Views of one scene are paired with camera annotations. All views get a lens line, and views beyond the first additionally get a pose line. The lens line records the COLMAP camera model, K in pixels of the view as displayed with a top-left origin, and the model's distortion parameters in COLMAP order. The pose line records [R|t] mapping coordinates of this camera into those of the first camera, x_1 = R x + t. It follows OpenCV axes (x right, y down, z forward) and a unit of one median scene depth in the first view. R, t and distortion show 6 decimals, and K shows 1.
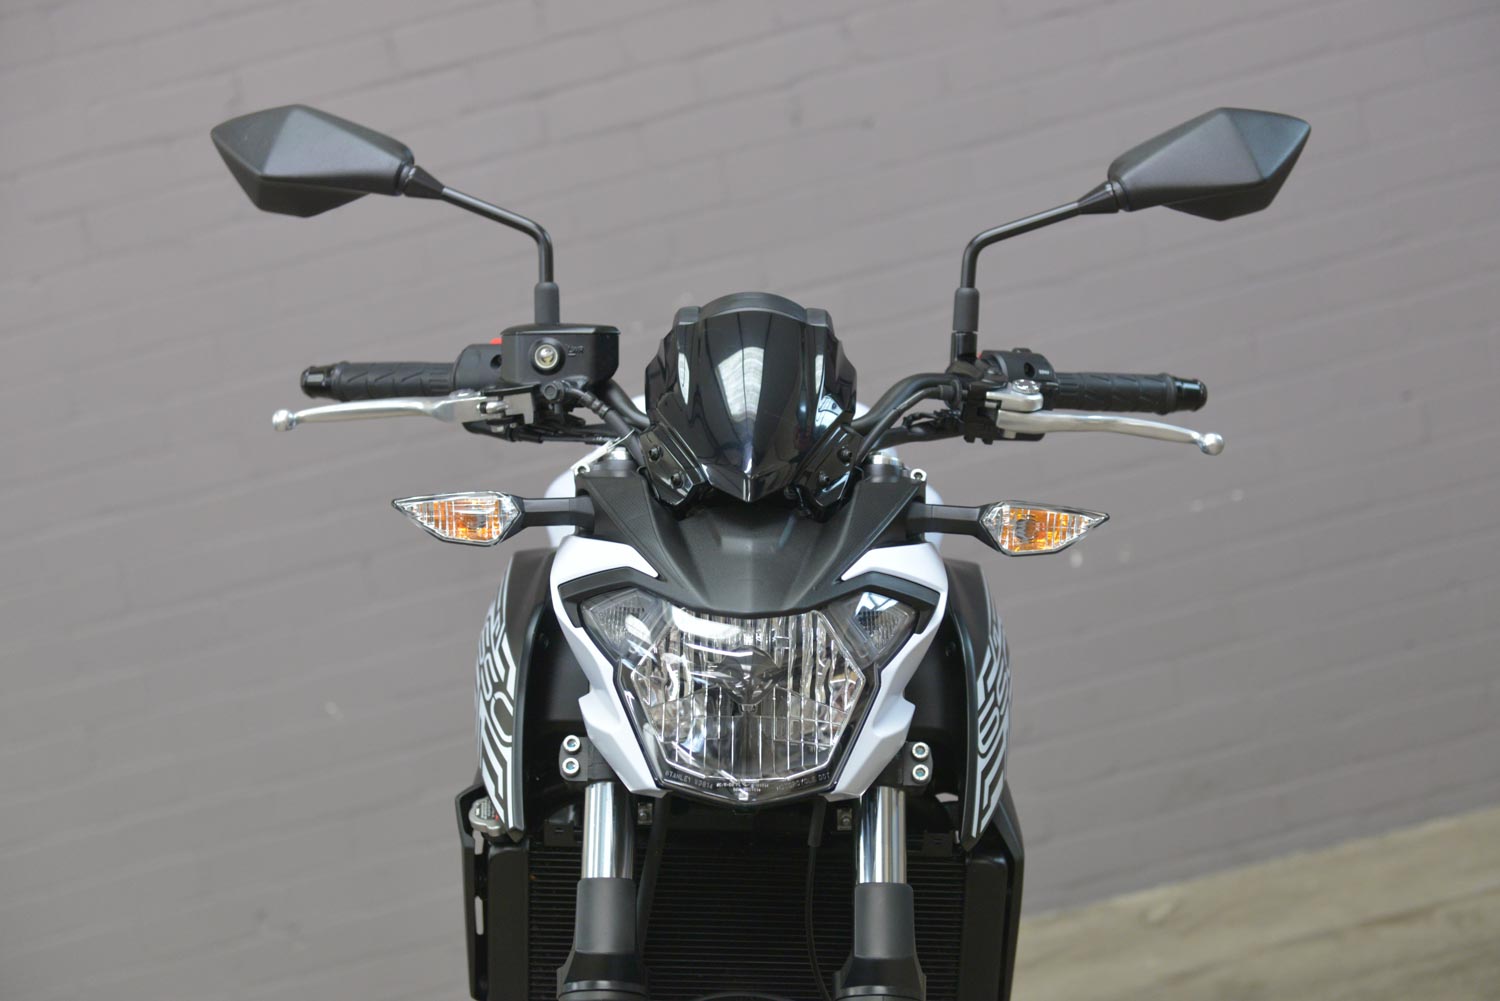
lens RADIAL K [[2765.2, 0, 750.0], [0, 2765.2, 500.5], [0, 0, 1]] dist [0.176813, -0.505913]
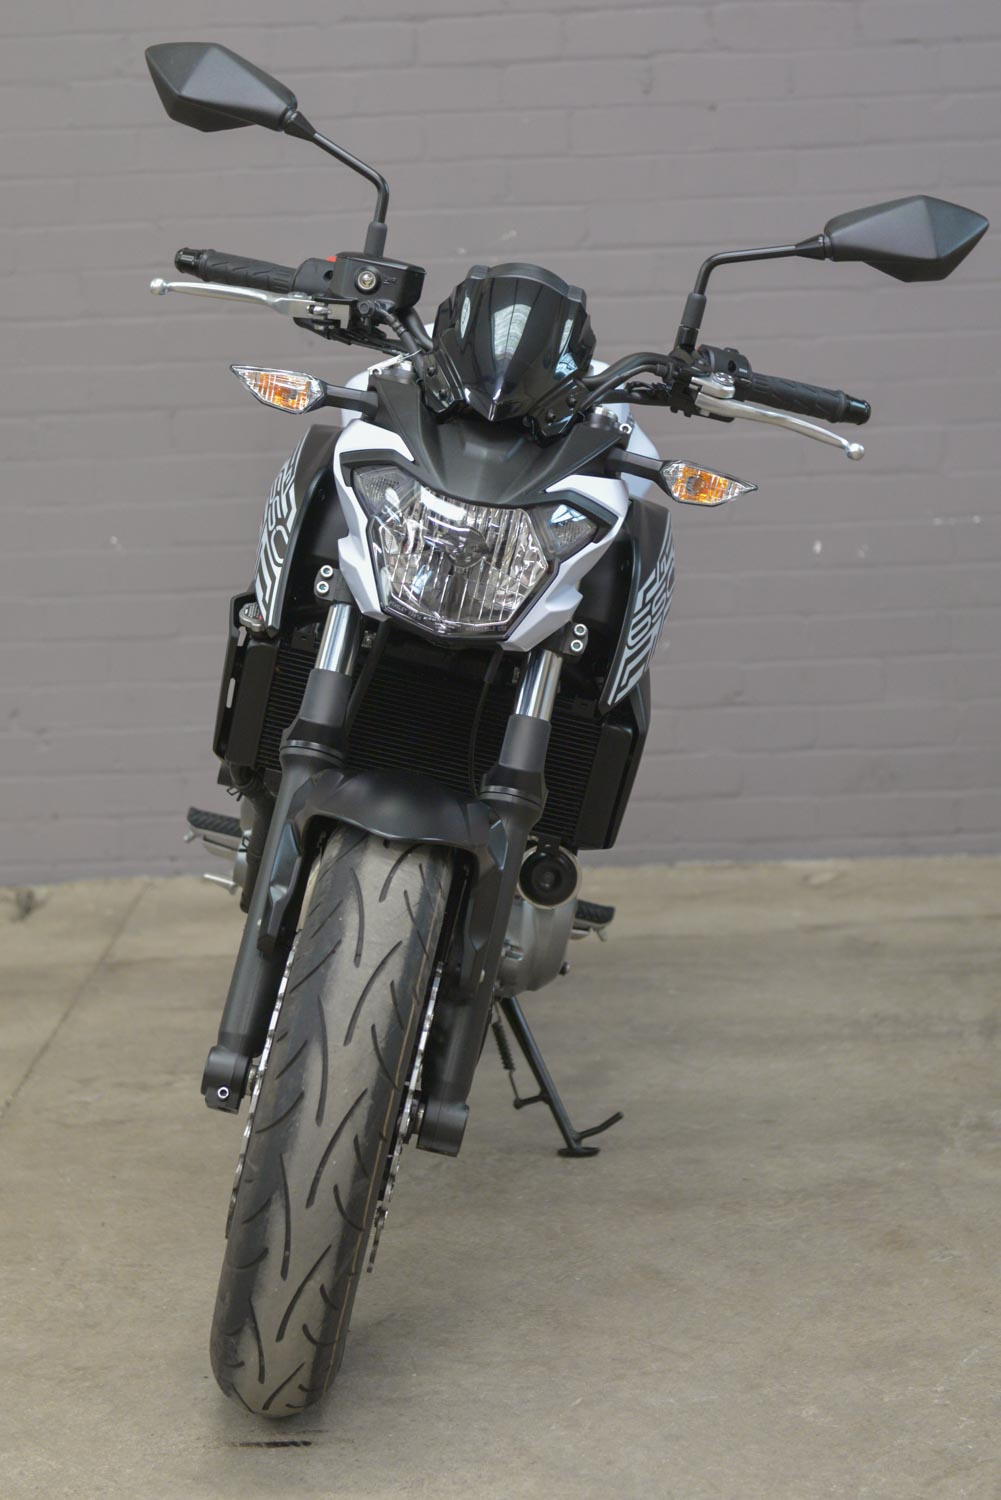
lens RADIAL K [[3399.0, 0, 509.6], [0, 3399.0, 684.3], [0, 0, 1]] dist [0.142513, -0.272659]
pose [[0.978541, 0.205759, -0.011020, 0.048659], [-0.204463, 0.976230, 0.071904, 0.004423], [0.025553, -0.068108, 0.997351, -0.605603]]
